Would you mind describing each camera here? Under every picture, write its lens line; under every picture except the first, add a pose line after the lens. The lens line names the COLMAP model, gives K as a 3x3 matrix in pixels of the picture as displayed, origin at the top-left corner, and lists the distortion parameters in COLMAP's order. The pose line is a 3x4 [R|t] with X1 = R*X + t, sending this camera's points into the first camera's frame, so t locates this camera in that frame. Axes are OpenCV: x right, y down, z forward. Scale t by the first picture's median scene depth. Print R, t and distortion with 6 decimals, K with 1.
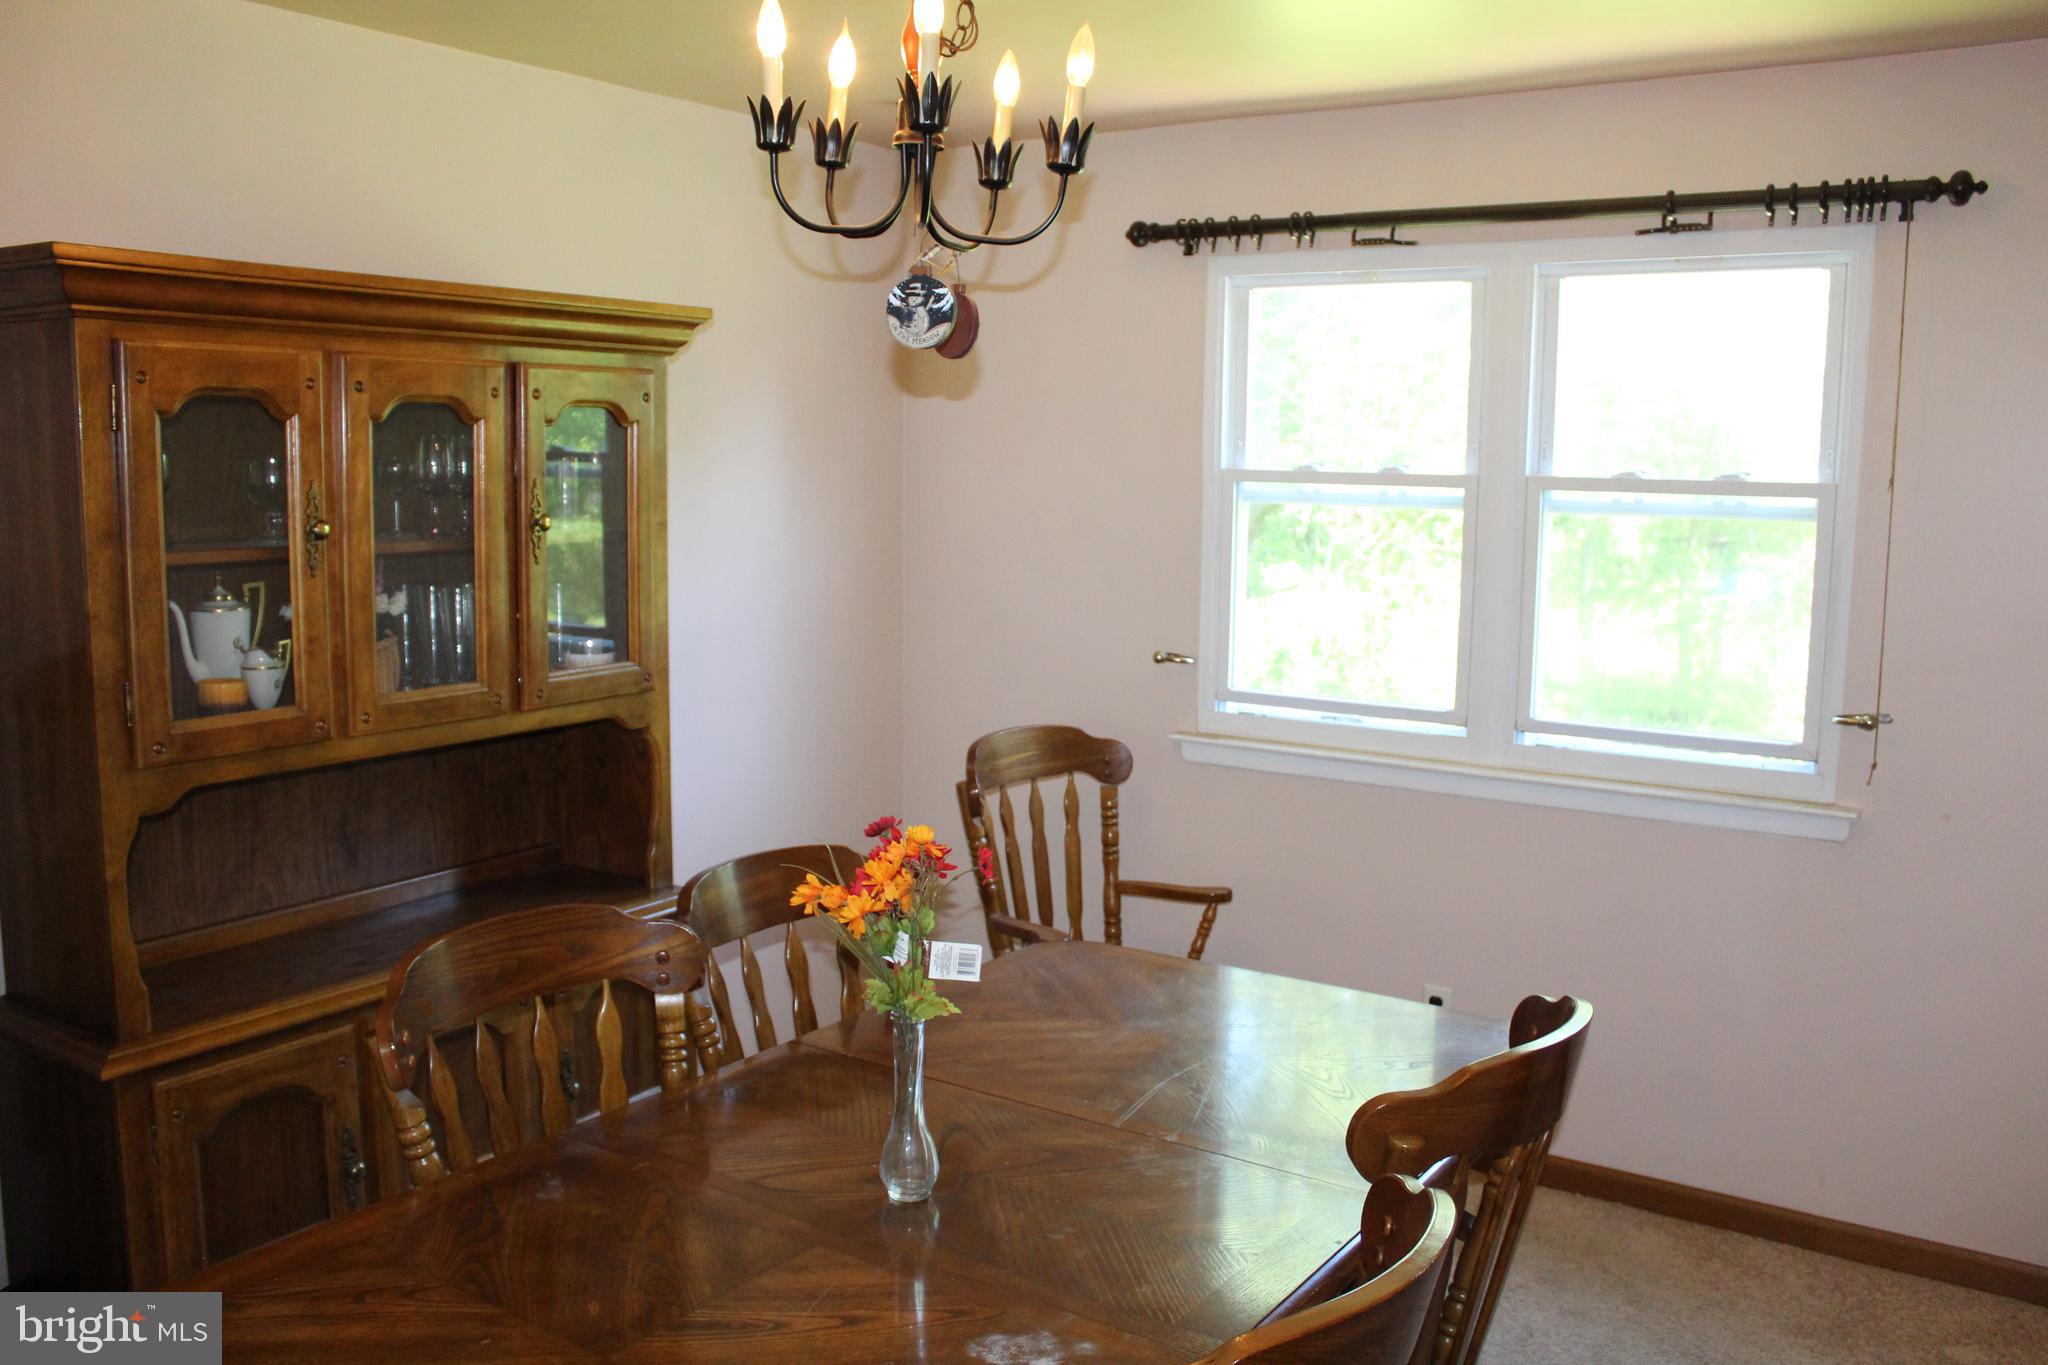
lens RADIAL K [[1711.6, 0, 1016.9], [0, 1711.6, 682.8], [0, 0, 1]] dist [-0.145831, 0.126598]
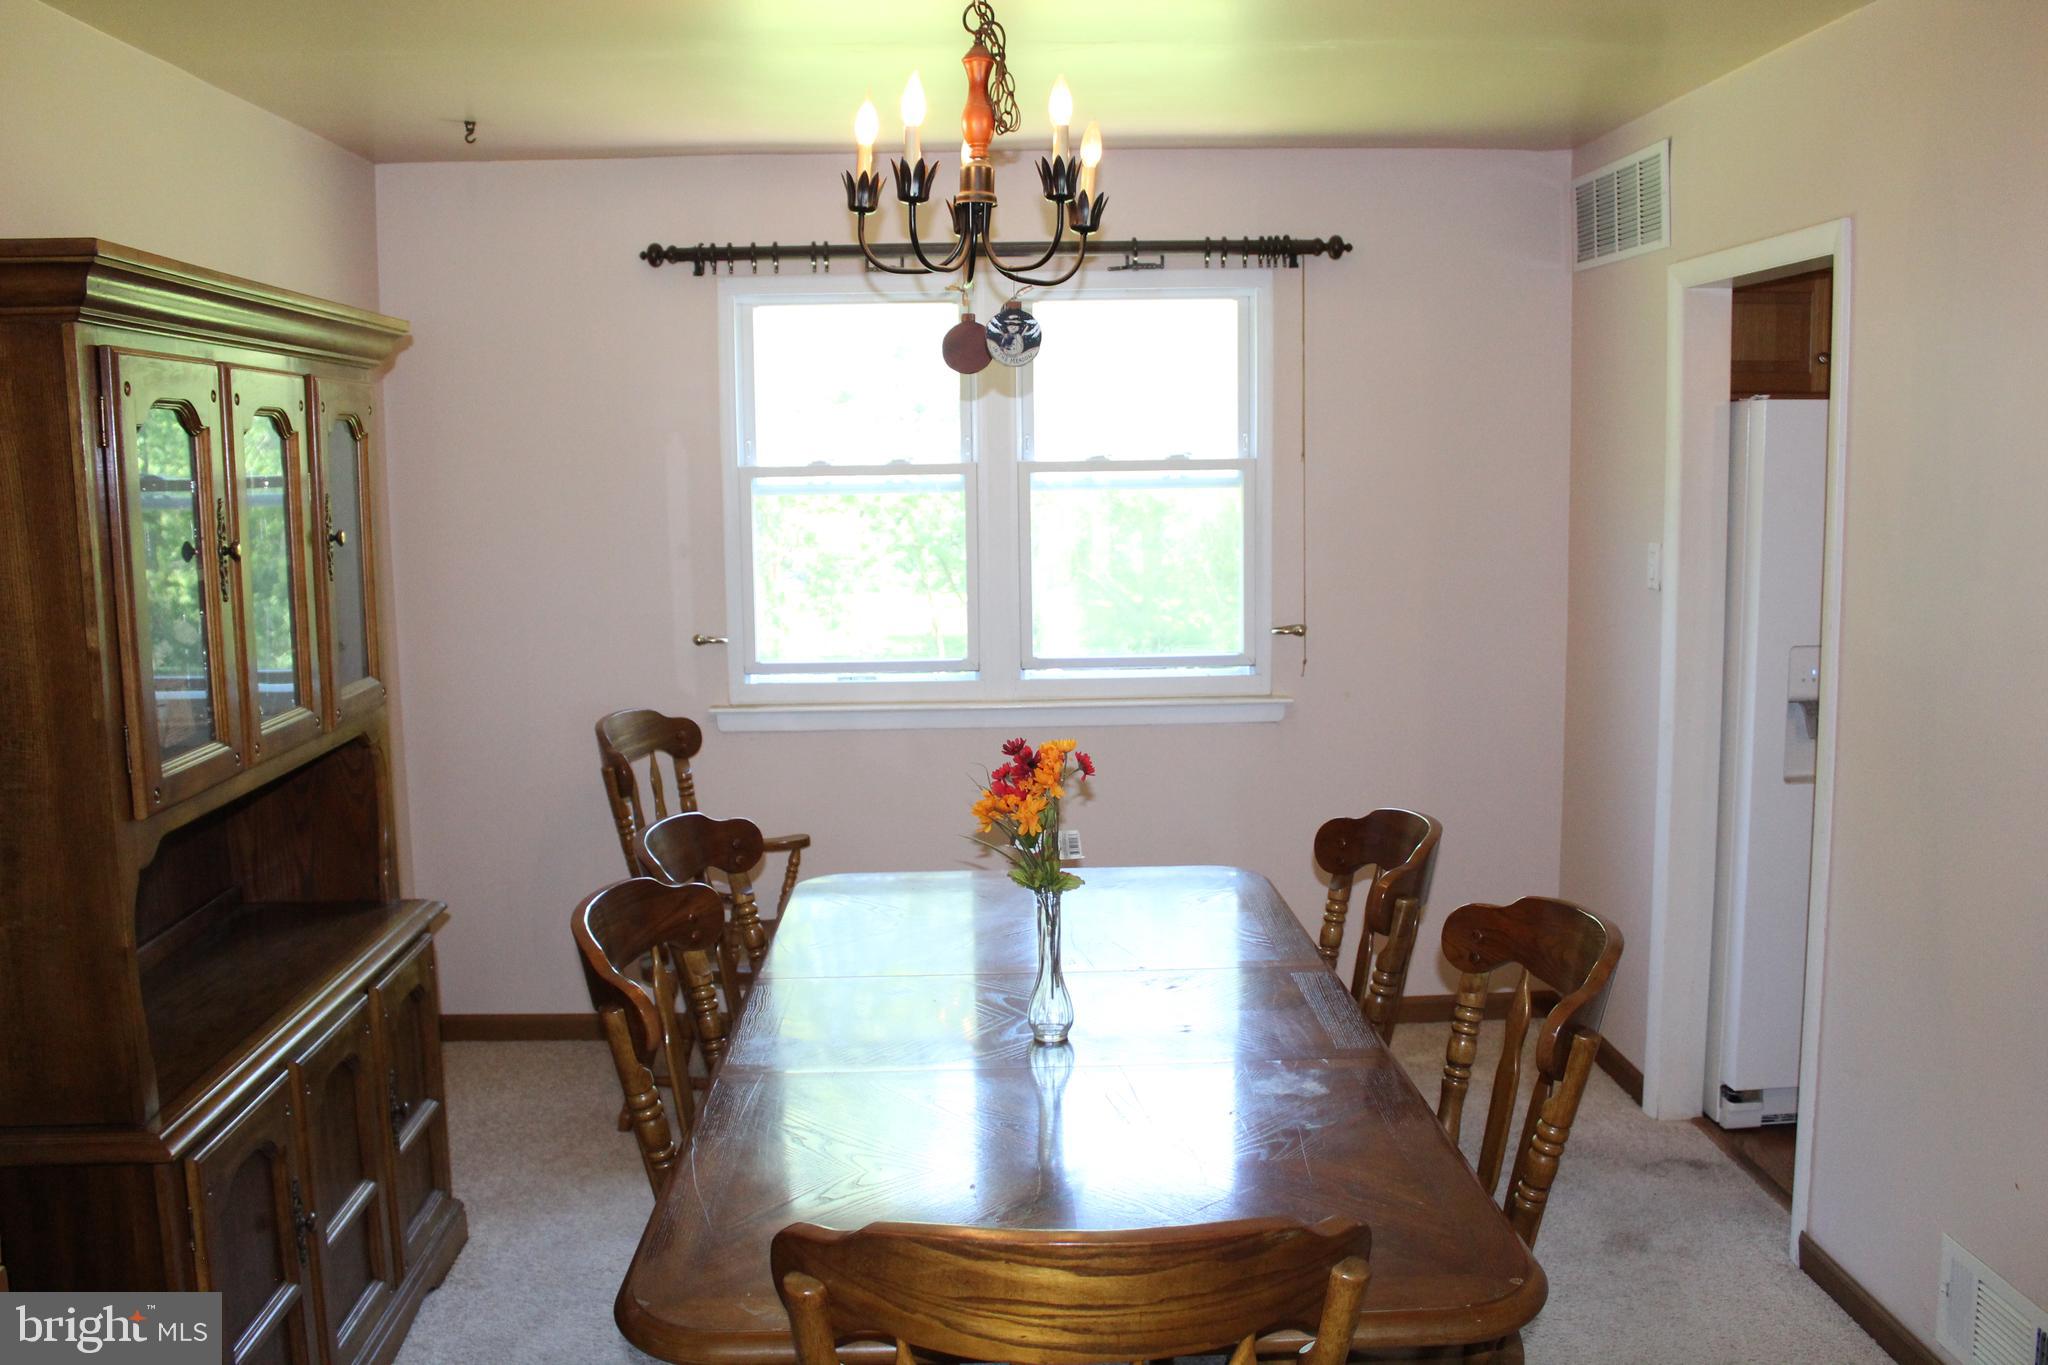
lens RADIAL K [[1711.6, 0, 1019.9], [0, 1711.6, 684.4], [0, 0, 1]] dist [-0.145831, 0.126598]
pose [[0.812732, -0.101677, 0.573697, -0.458719], [0.101543, 0.994304, 0.032370, -0.001081], [-0.573720, 0.031946, 0.818428, -0.019388]]
